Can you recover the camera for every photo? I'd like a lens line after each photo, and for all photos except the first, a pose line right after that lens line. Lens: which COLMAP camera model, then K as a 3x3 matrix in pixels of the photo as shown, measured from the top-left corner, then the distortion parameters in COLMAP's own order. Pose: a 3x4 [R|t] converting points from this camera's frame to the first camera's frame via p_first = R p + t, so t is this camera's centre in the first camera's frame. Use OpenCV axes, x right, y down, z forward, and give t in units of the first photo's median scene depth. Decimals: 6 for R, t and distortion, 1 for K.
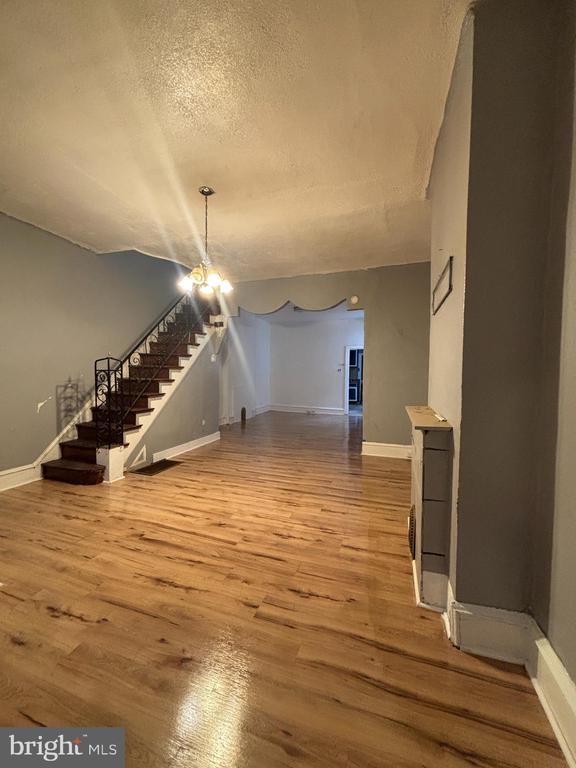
lens RADIAL K [[311.2, 0, 288.0], [0, 311.2, 384.0], [0, 0, 1]] dist [0.000330, 0.000026]
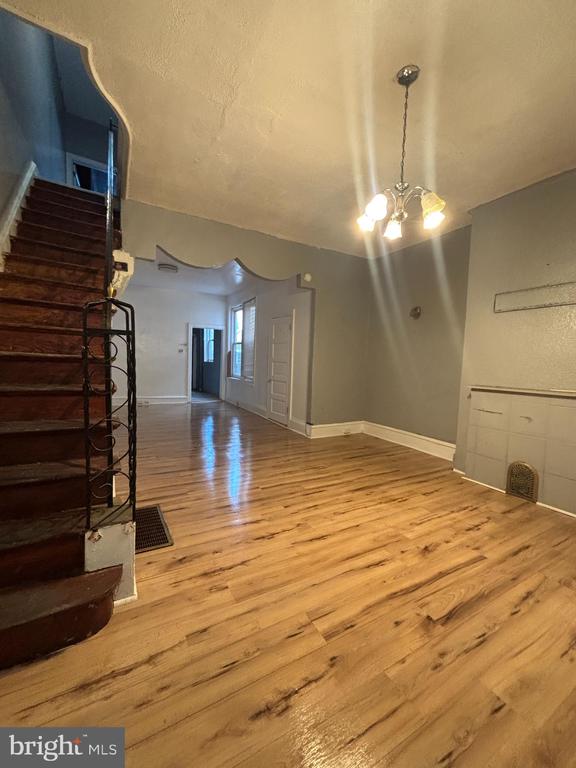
lens RADIAL K [[311.2, 0, 288.0], [0, 311.2, 384.0], [0, 0, 1]] dist [0.000330, 0.000026]
pose [[0.648621, -0.035534, 0.760282, -0.833558], [-0.003527, 0.998759, 0.049689, 0.006319], [-0.761103, -0.034911, 0.647690, 0.644551]]
